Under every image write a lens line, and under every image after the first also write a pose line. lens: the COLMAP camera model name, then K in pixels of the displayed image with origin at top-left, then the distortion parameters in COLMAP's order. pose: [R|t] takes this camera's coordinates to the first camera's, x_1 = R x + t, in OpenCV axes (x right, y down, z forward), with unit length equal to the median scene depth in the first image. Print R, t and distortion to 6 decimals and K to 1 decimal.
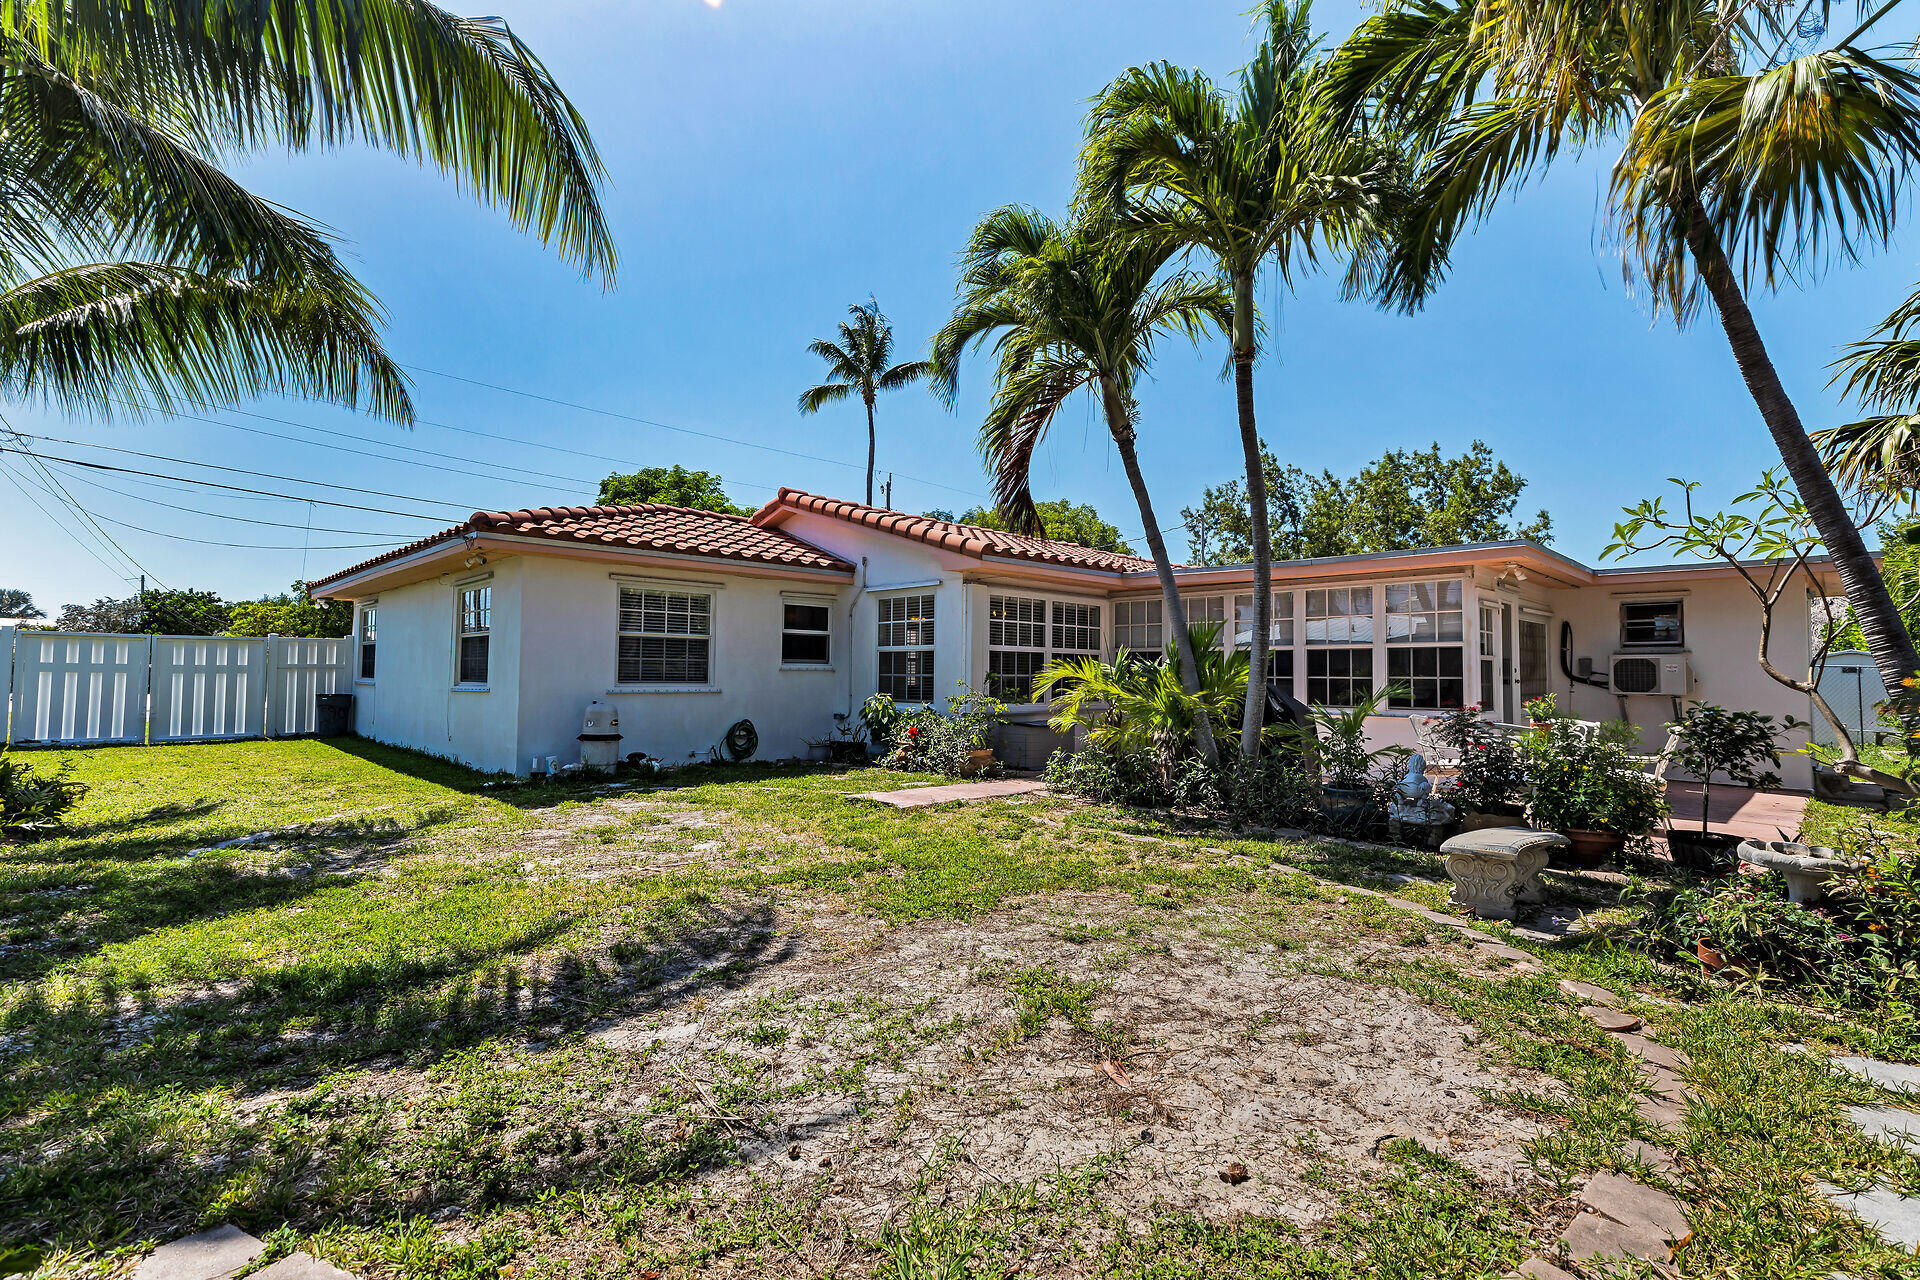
lens RADIAL K [[866.7, 0, 960.0], [0, 866.7, 640.0], [0, 0, 1]] dist [0.002865, 0.000282]
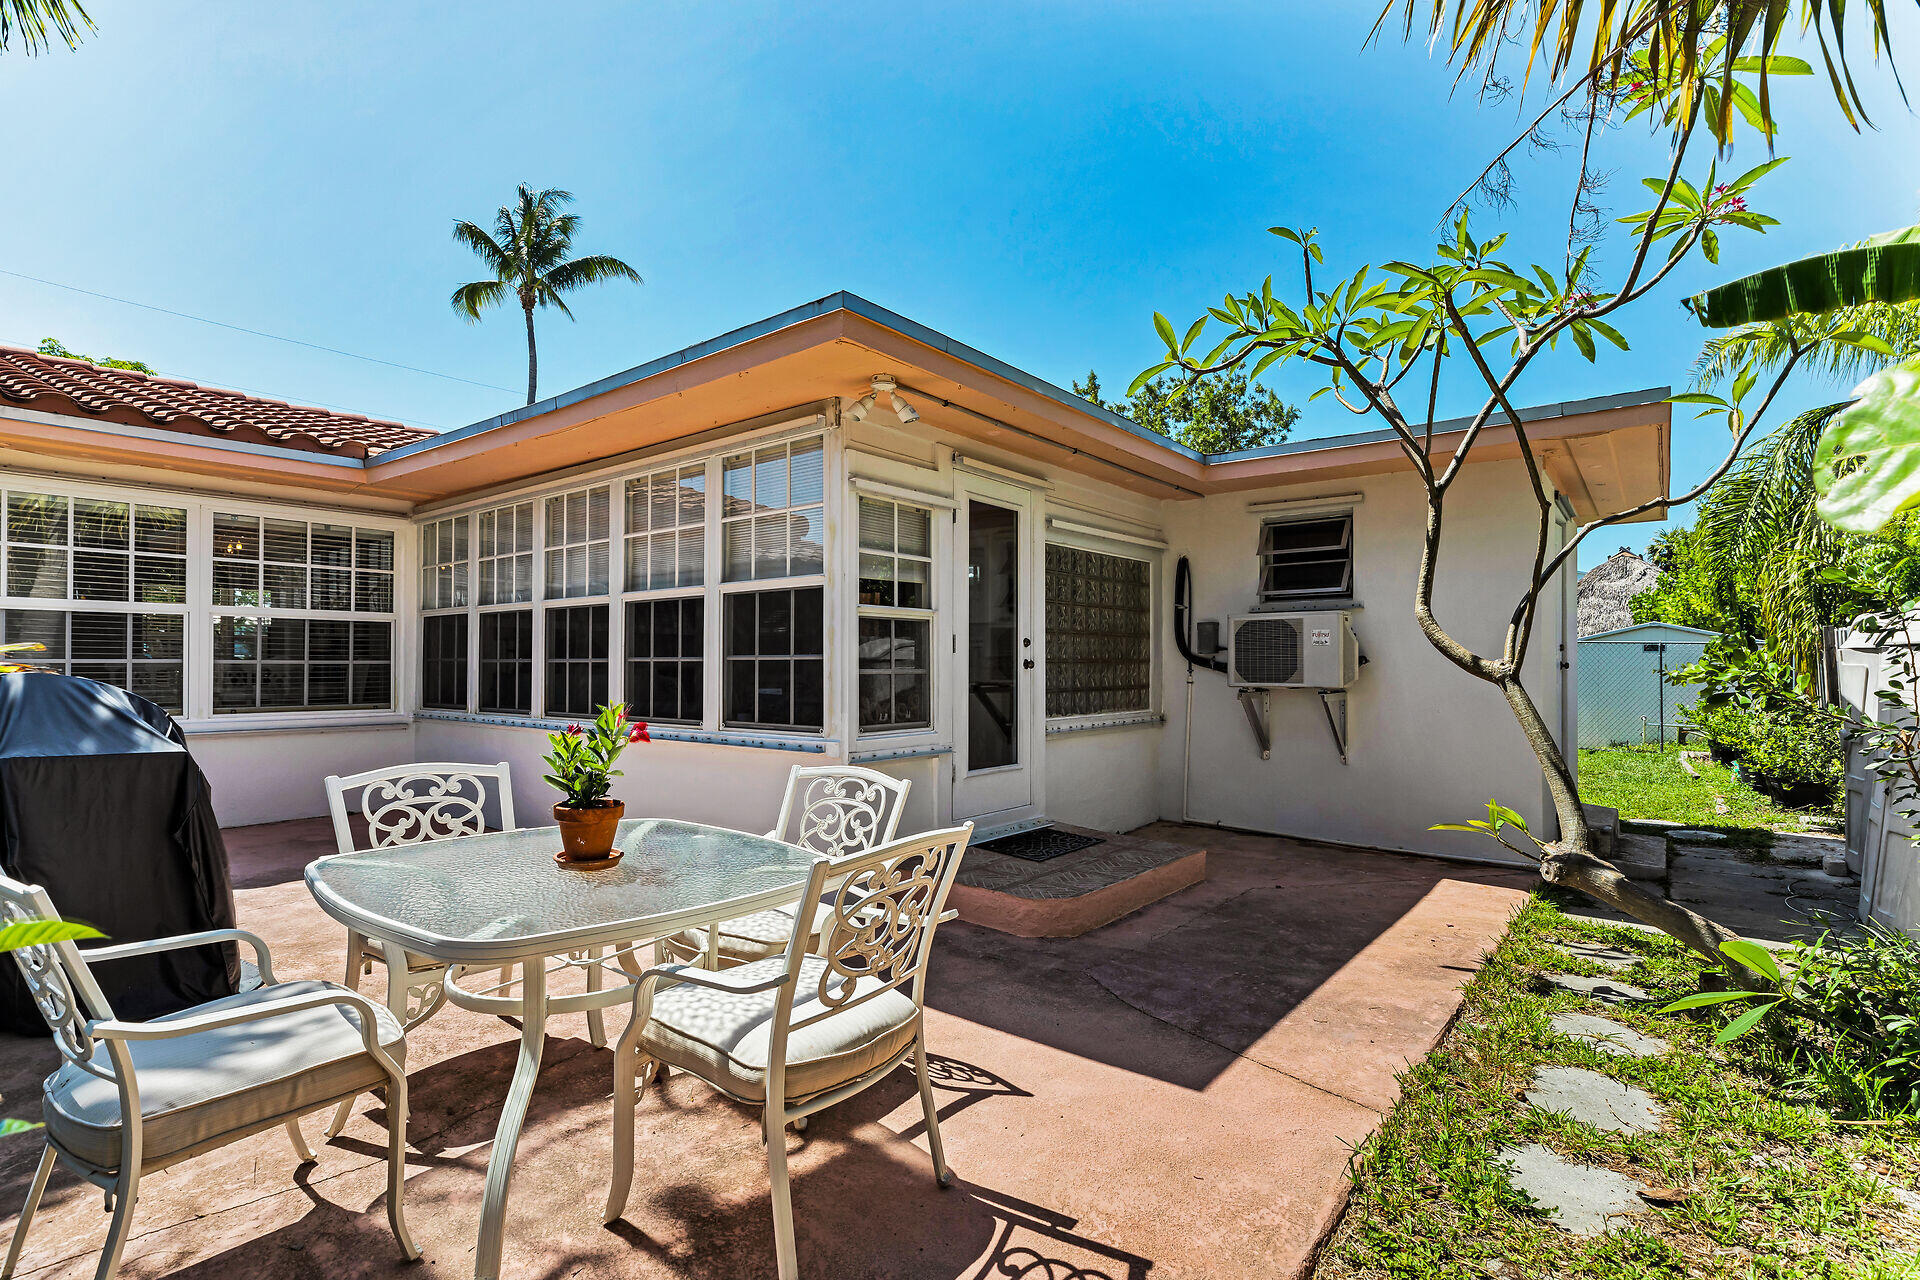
lens RADIAL K [[937.9, 0, 960.0], [0, 937.9, 640.0], [0, 0, 1]] dist [0.001534, 0.000946]
pose [[0.986774, -0.007783, 0.161914, 0.460435], [0.005132, 0.999846, 0.016784, 0.021604], [-0.162020, -0.015731, 0.986662, 0.425550]]
